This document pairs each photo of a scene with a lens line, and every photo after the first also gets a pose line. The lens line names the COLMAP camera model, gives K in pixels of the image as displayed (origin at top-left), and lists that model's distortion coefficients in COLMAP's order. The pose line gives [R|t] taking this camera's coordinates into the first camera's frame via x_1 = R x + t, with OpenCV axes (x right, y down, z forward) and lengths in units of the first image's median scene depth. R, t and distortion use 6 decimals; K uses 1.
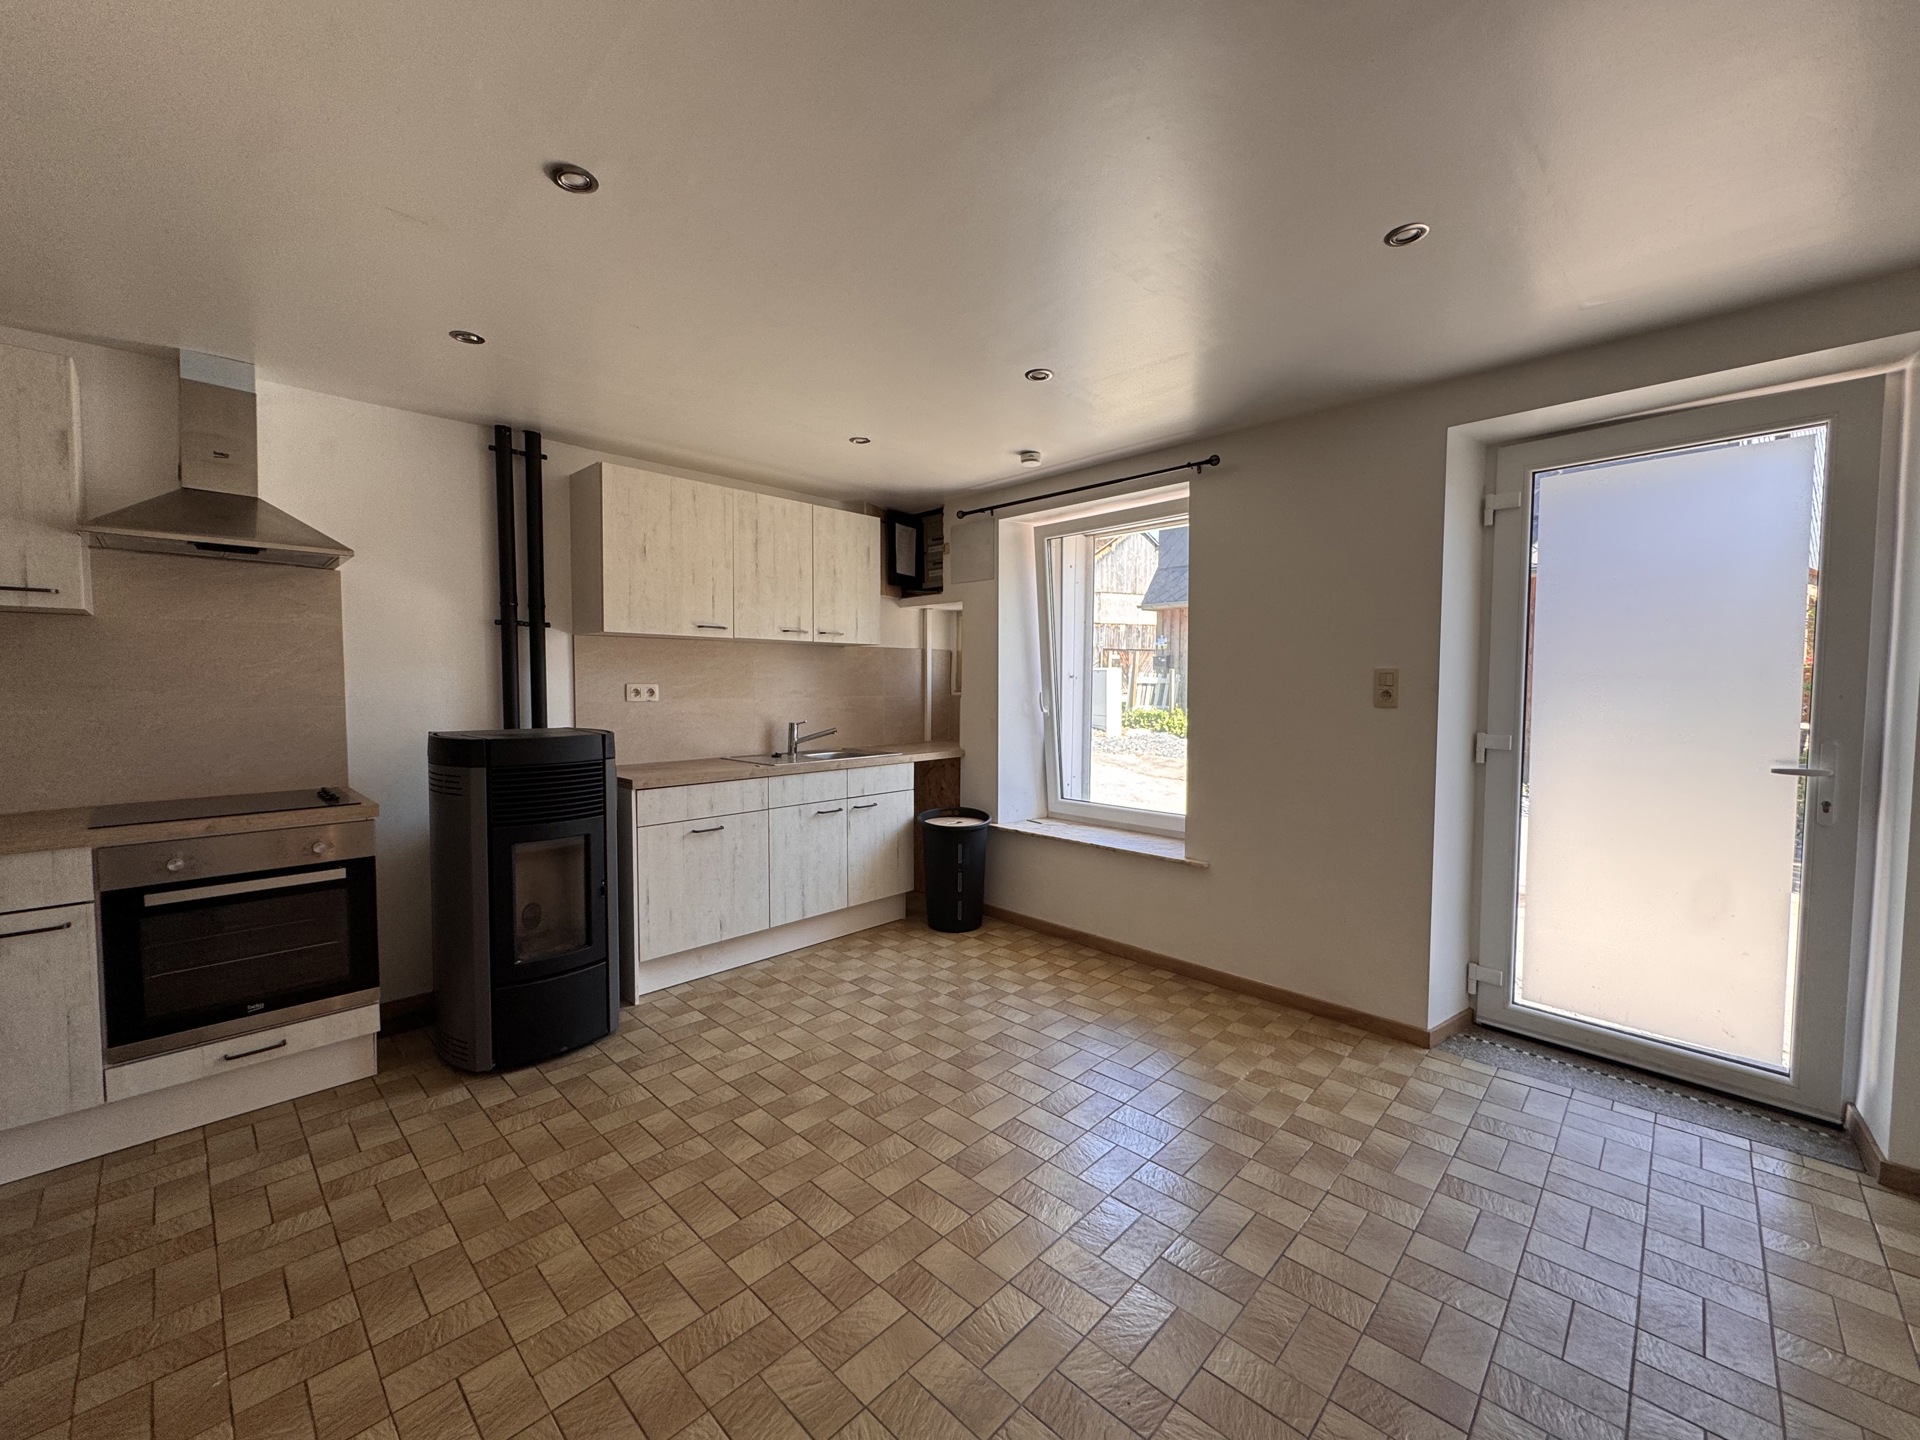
lens RADIAL K [[762.8, 0, 957.4], [0, 762.8, 720.2], [0, 0, 1]] dist [-0.002381, 0.000342]
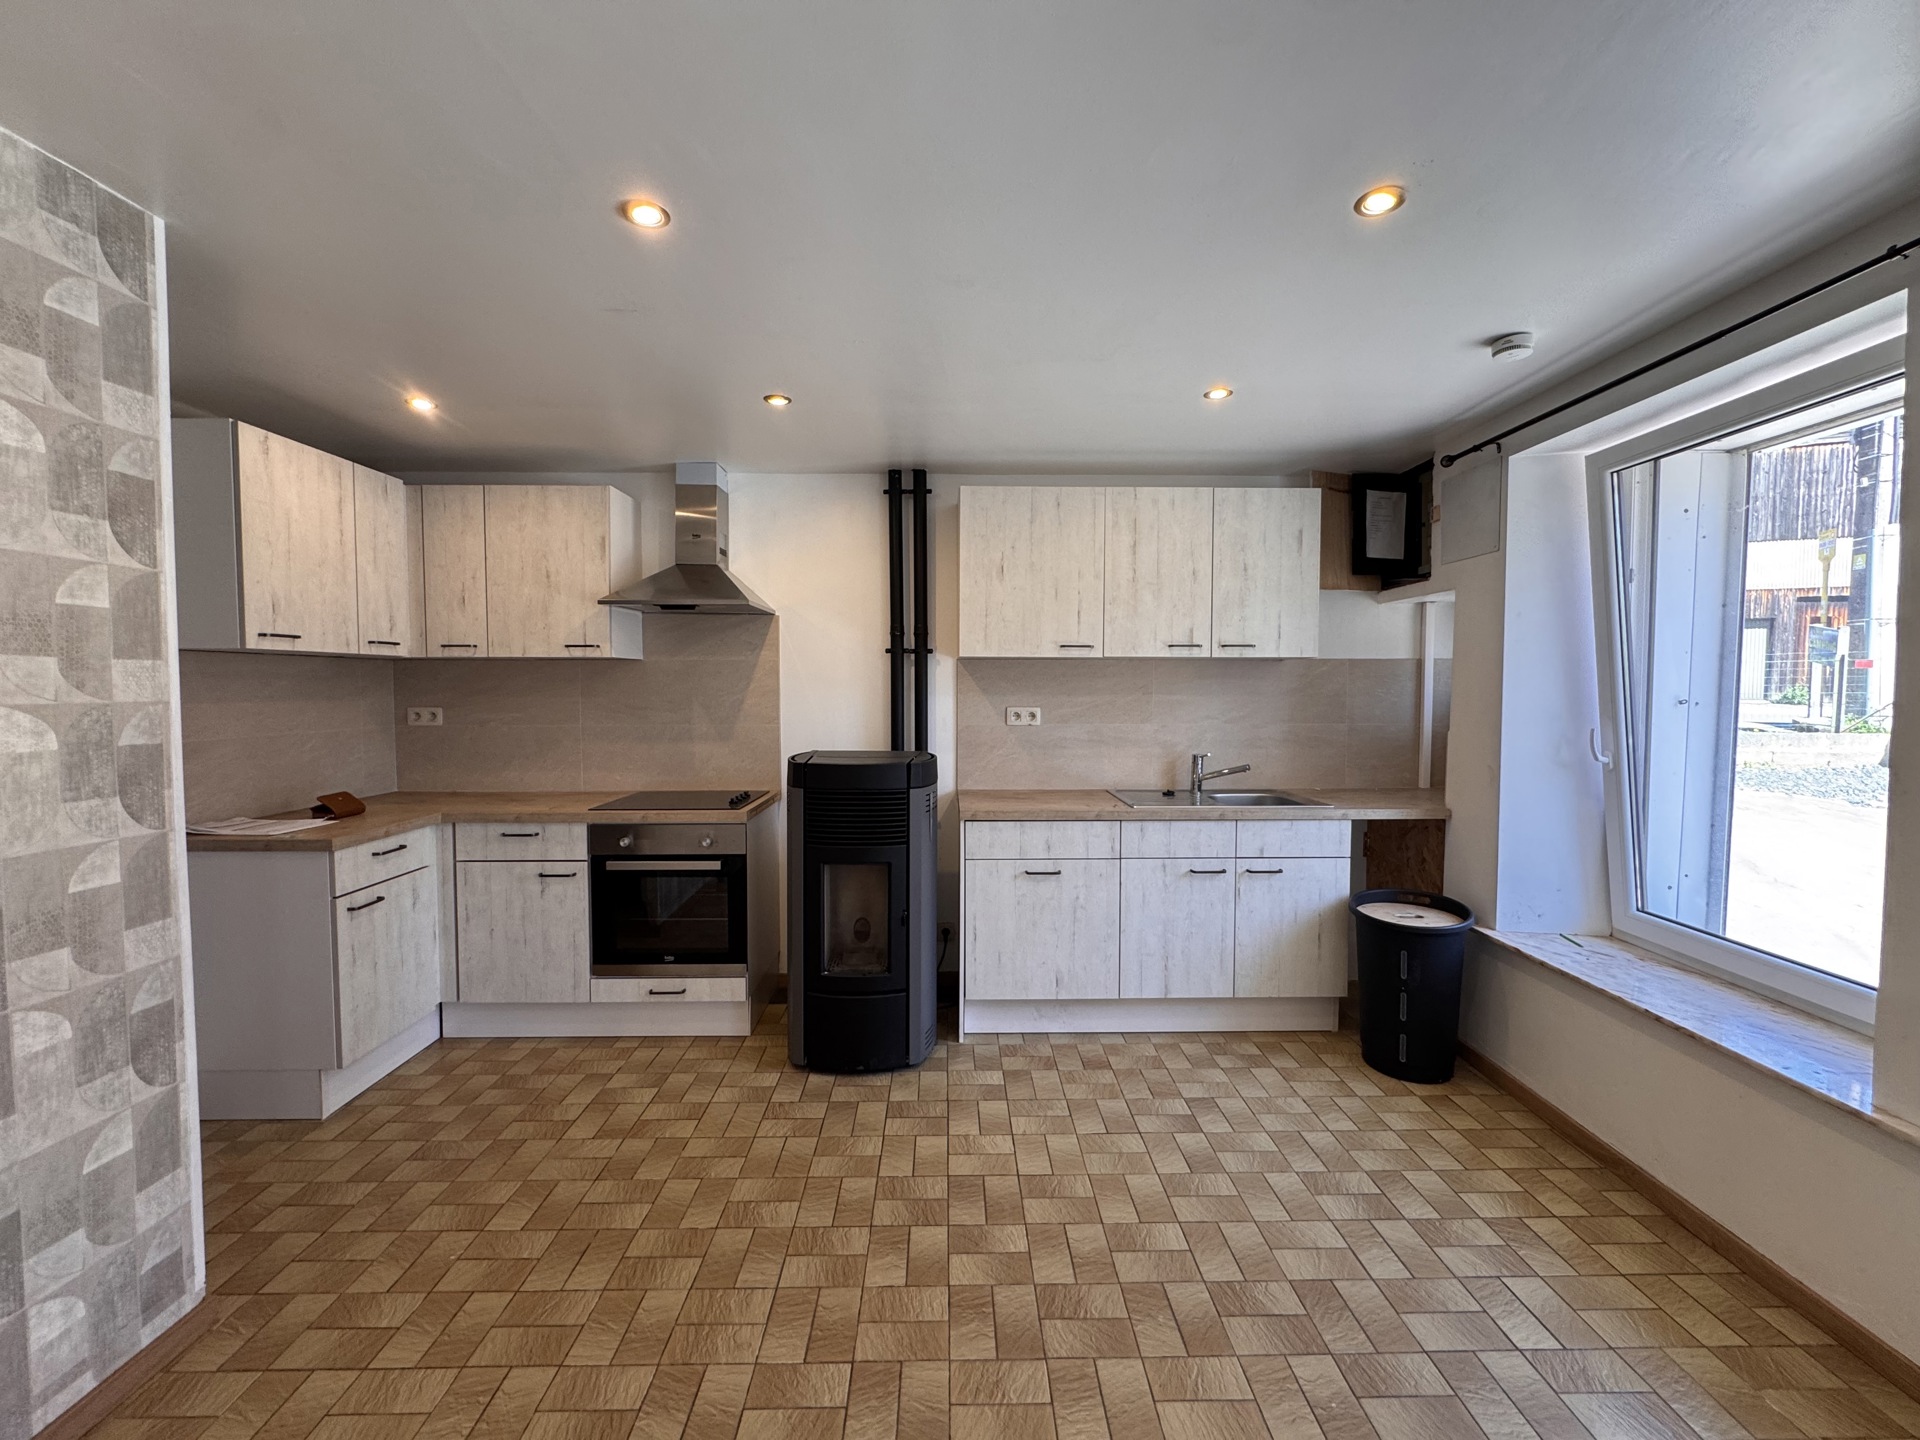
lens RADIAL K [[762.8, 0, 964.2], [0, 762.8, 720.7], [0, 0, 1]] dist [-0.002381, 0.000342]
pose [[0.709310, 0.029958, -0.704260, 0.235676], [-0.035317, 0.999352, 0.006941, -0.038567], [0.704012, 0.019949, 0.709908, 0.291150]]
